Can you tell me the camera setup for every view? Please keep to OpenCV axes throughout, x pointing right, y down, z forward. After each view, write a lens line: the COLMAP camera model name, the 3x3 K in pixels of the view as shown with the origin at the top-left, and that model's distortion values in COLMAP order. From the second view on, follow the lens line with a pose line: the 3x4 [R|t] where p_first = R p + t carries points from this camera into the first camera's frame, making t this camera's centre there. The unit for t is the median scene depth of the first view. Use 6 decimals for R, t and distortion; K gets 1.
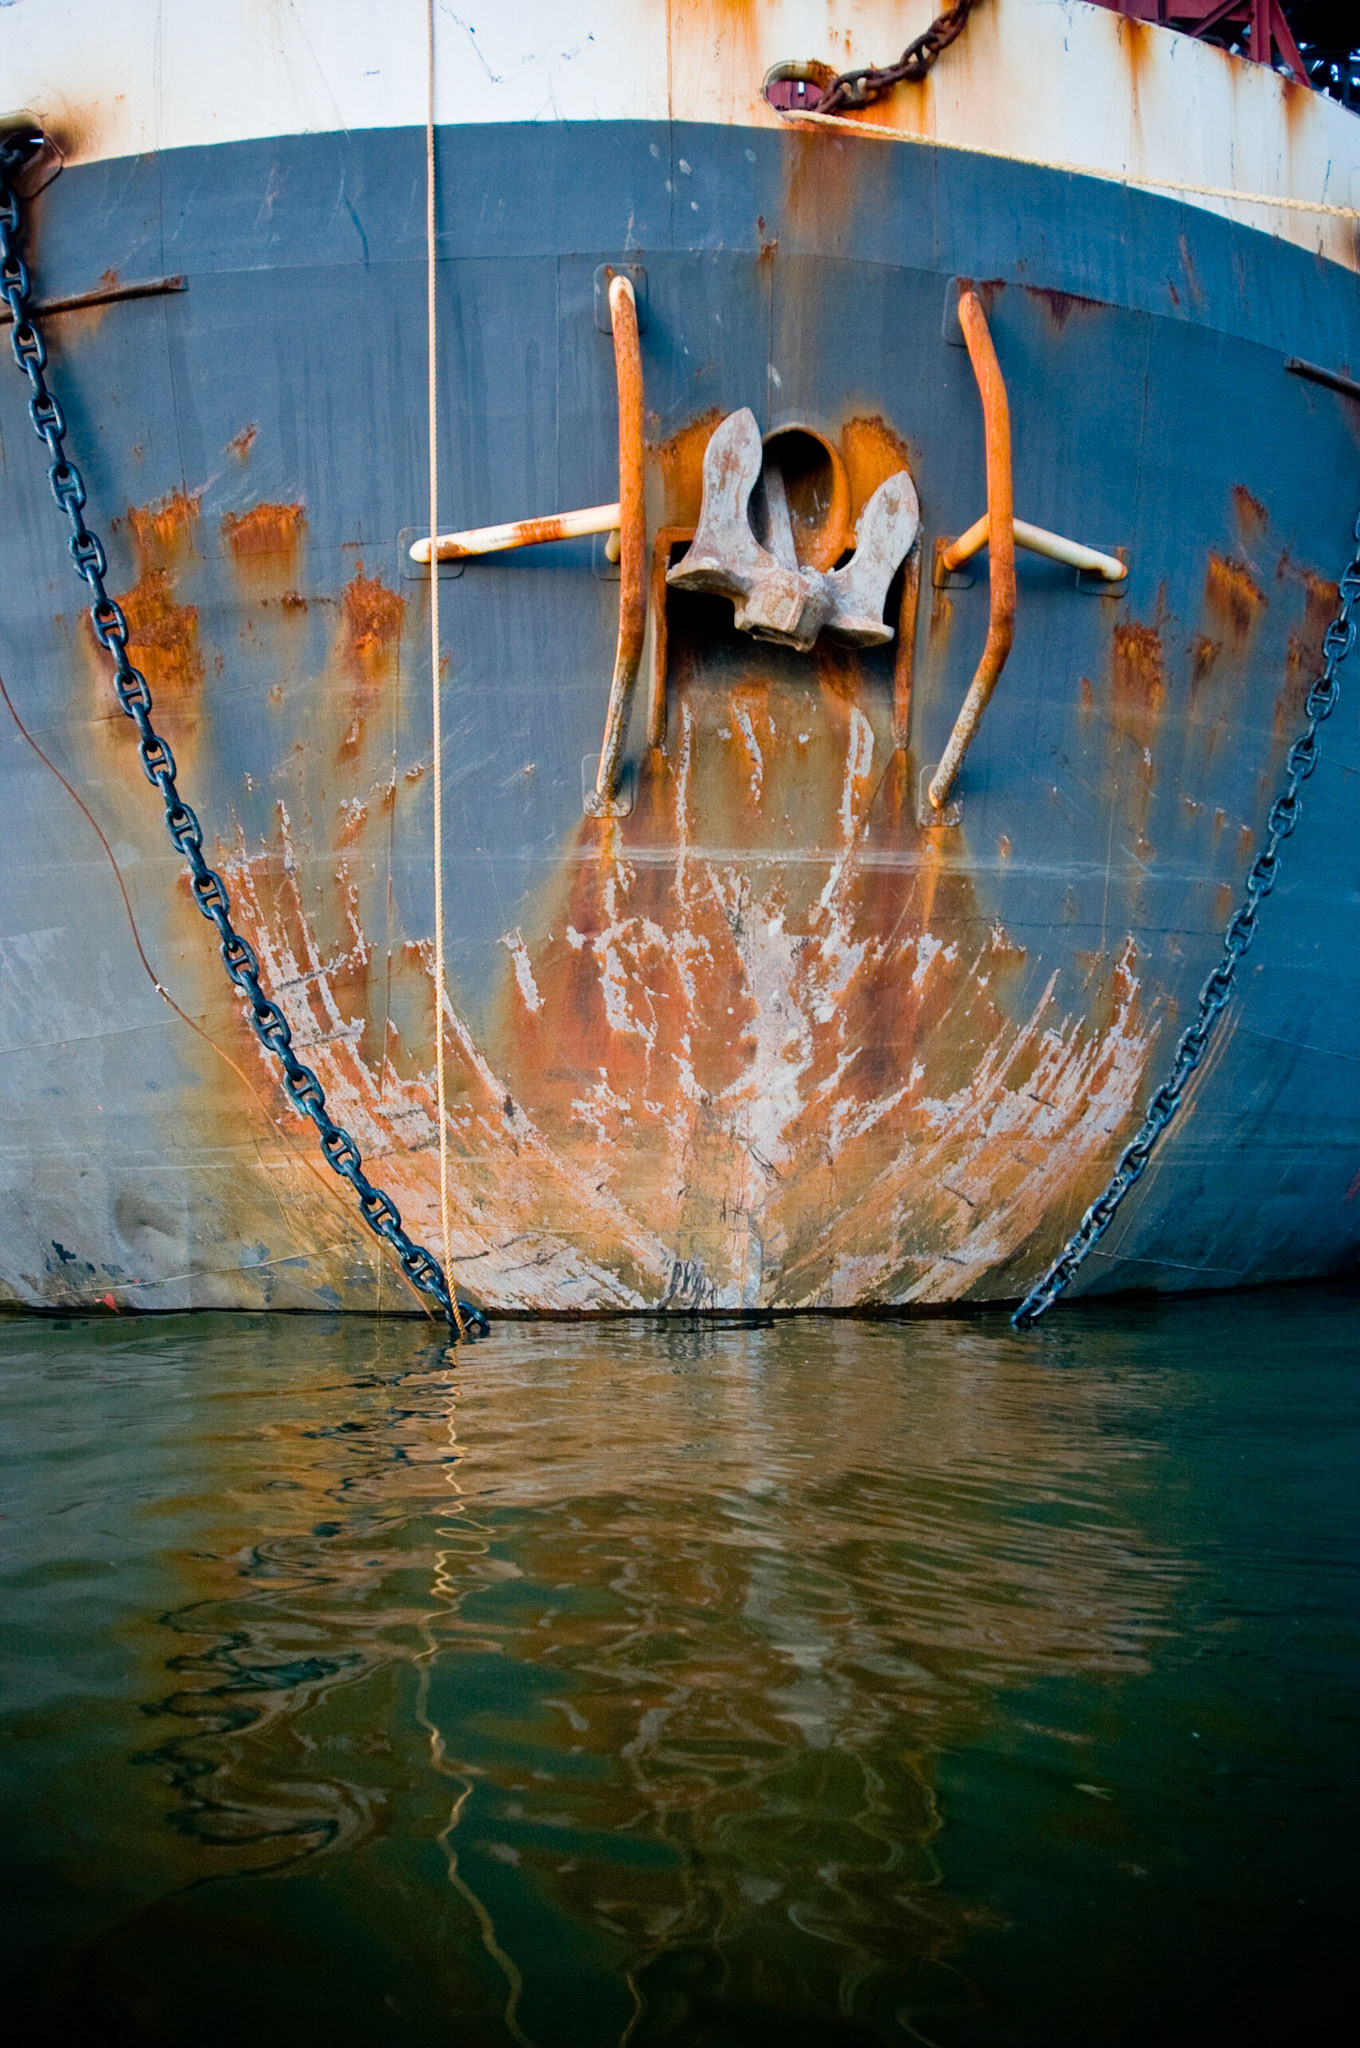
lens RADIAL K [[1875.1, 0, 678.9], [0, 1875.1, 1018.3], [0, 0, 1]] dist [0.076865, -0.090797]
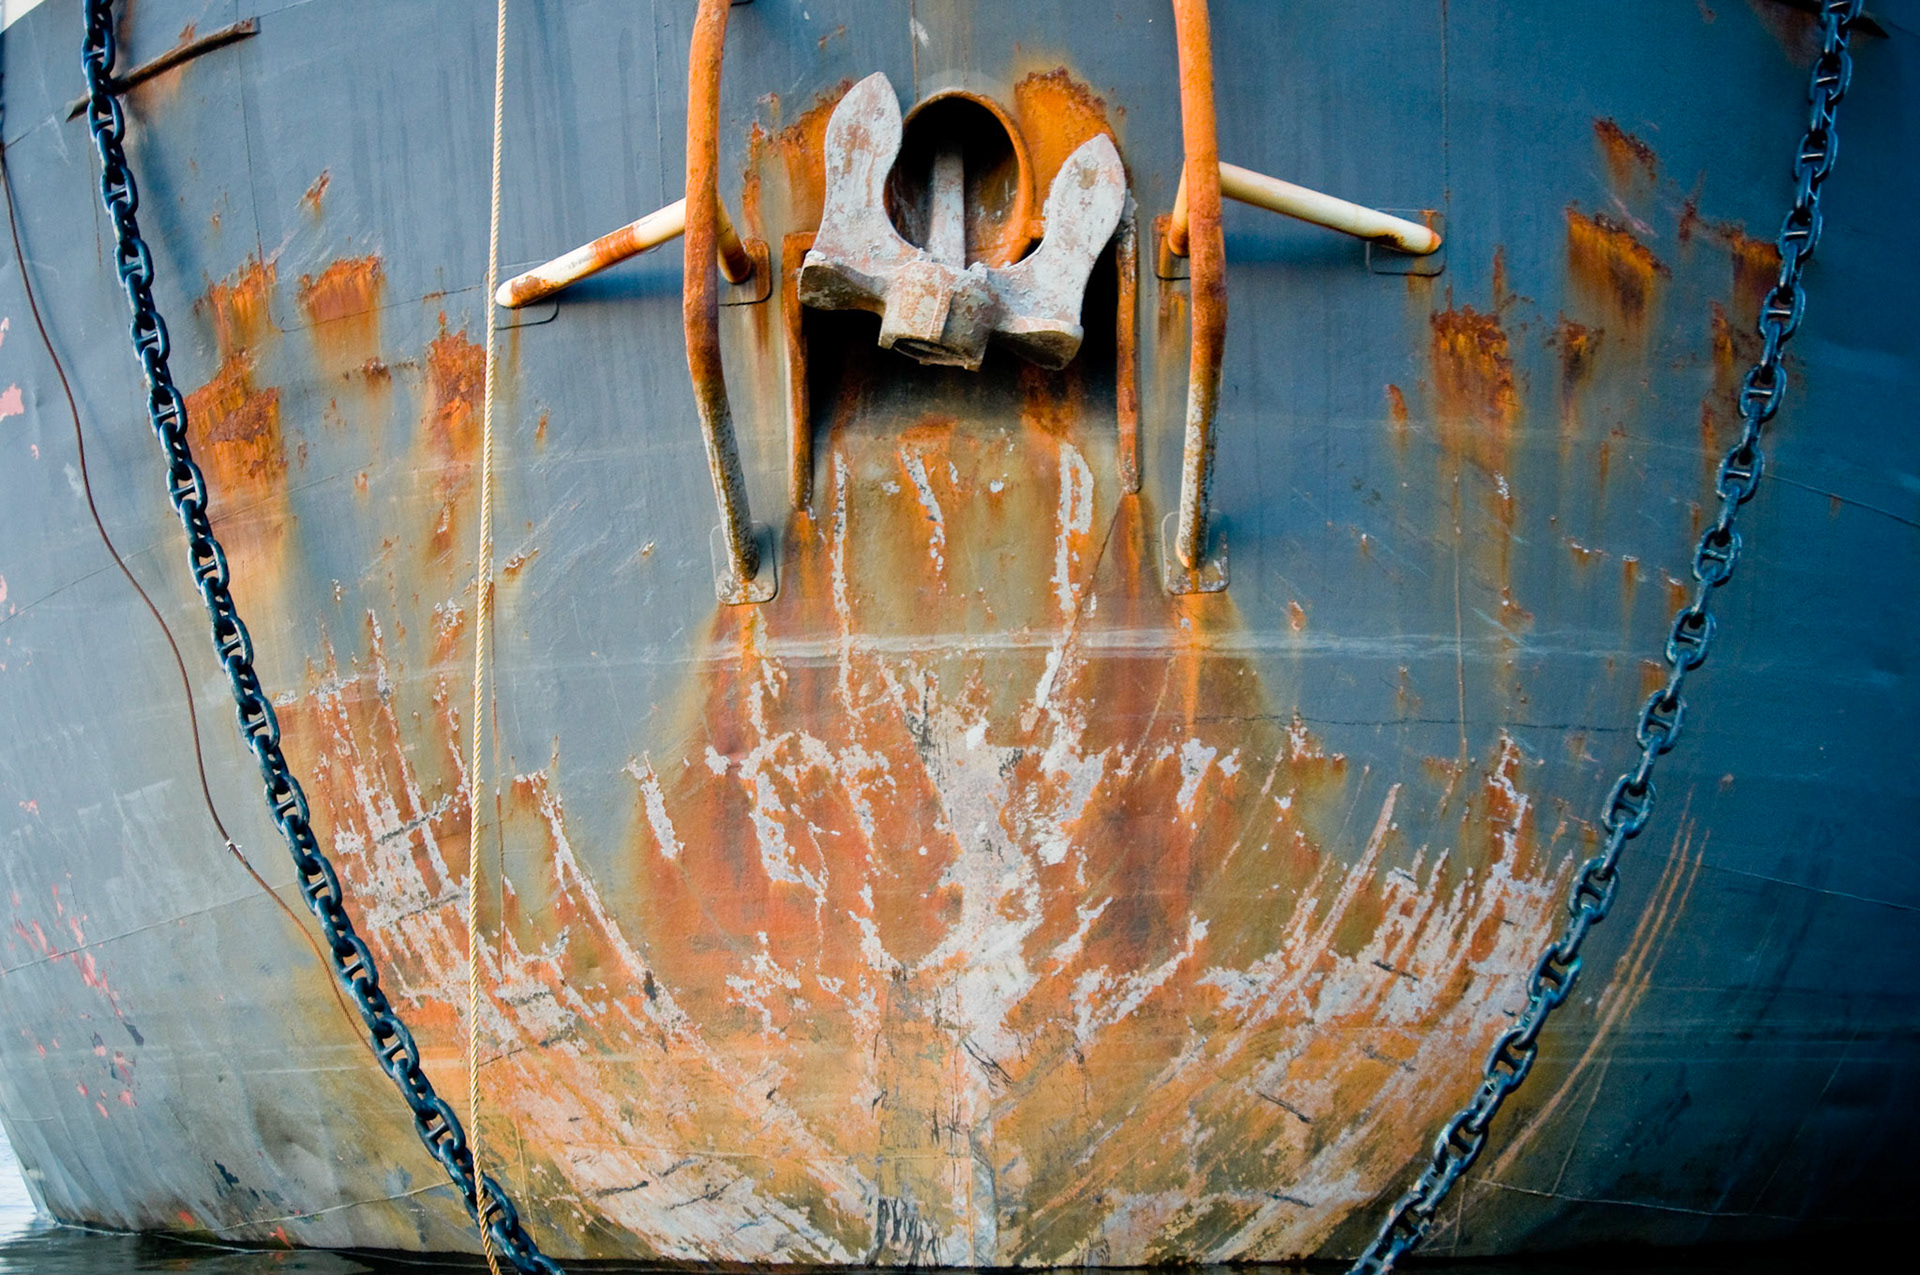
lens RADIAL K [[1758.0, 0, 960.3], [0, 1758.0, 643.3], [0, 0, 1]] dist [0.076865, -0.090797]
pose [[0.969912, -0.059065, -0.236183, 0.210679], [0.021612, 0.987183, -0.158125, 0.025301], [0.242495, 0.148262, 0.958757, 0.313381]]
